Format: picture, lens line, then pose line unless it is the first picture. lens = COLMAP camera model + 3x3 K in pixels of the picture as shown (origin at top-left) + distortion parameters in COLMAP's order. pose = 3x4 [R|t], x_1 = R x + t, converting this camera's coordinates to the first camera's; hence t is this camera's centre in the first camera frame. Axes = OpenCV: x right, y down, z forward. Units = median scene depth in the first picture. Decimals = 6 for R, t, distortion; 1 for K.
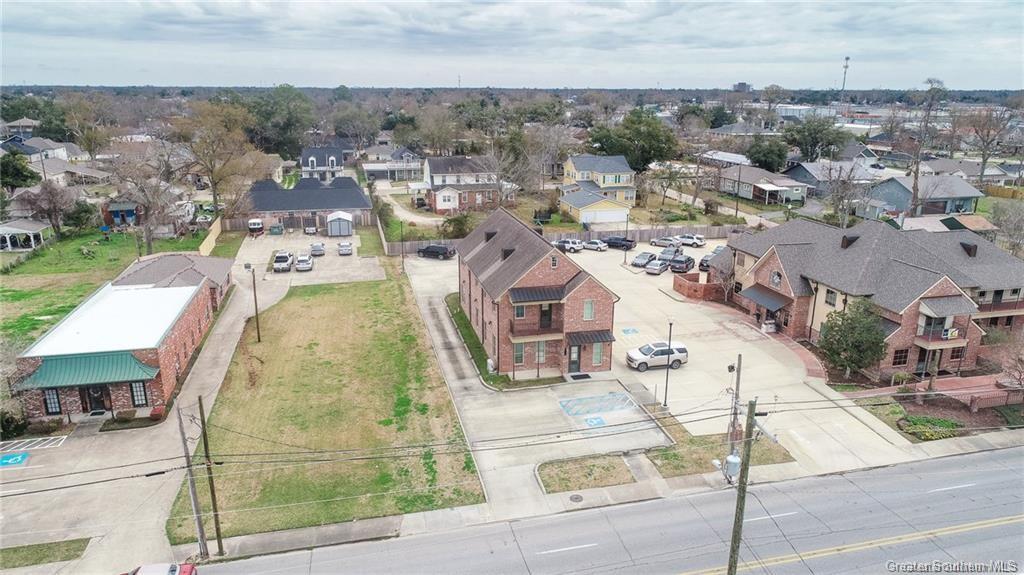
lens RADIAL K [[682.3, 0, 514.8], [0, 682.3, 287.8], [0, 0, 1]] dist [0.000378, -0.000653]
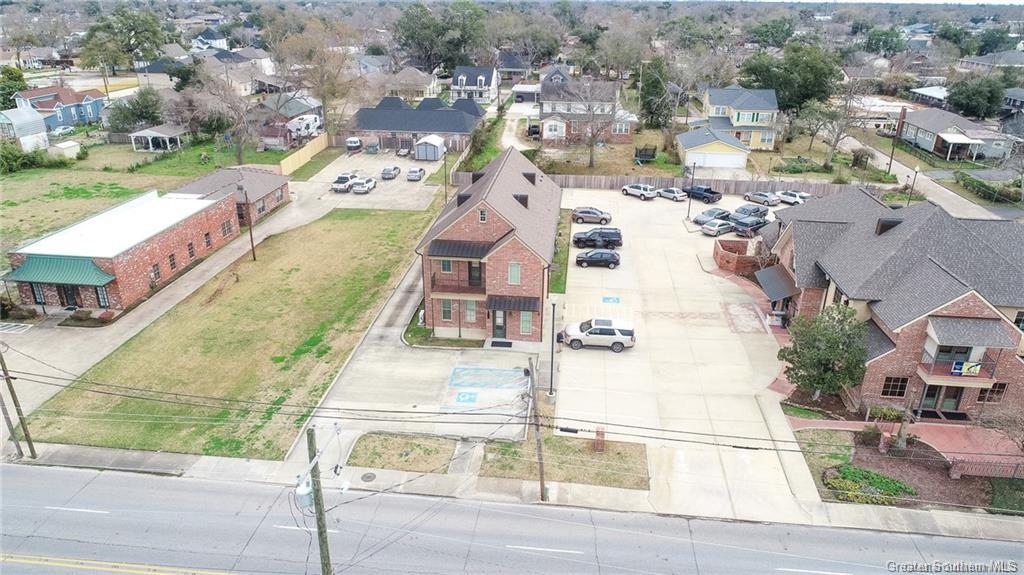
lens RADIAL K [[682.3, 0, 510.5], [0, 682.3, 288.2], [0, 0, 1]] dist [0.000378, -0.000653]
pose [[0.941446, 0.136669, -0.308223, 0.376726], [-0.100637, 0.986395, 0.129988, -0.063579], [0.321795, -0.091358, 0.942391, 0.145038]]
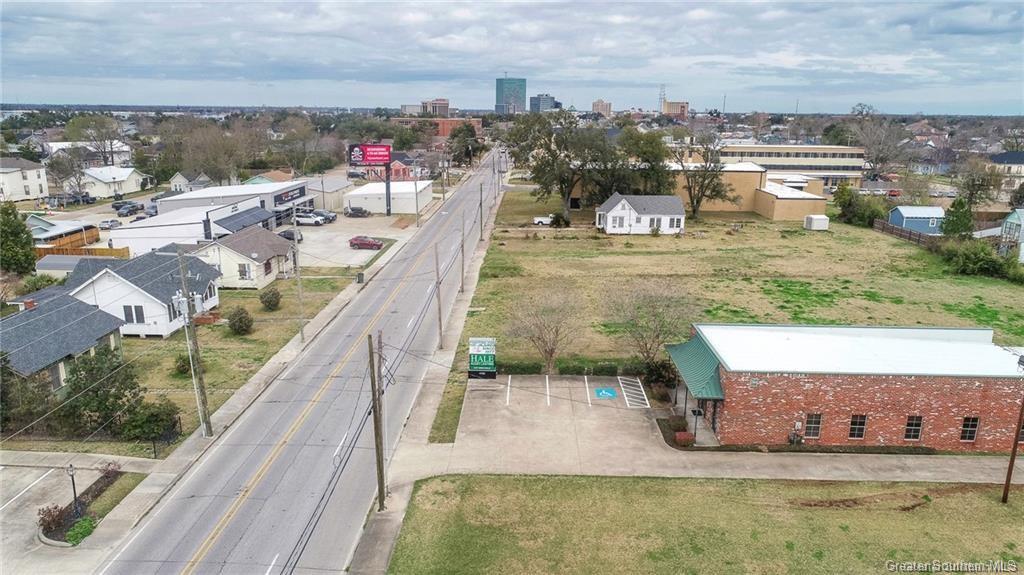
lens RADIAL K [[682.3, 0, 513.5], [0, 682.3, 287.0], [0, 0, 1]] dist [0.000378, -0.000653]
pose [[-0.259827, 0.232752, -0.937185, 0.214238], [-0.281564, 0.910085, 0.304083, -0.146954], [0.923695, 0.342886, -0.170930, 0.772052]]
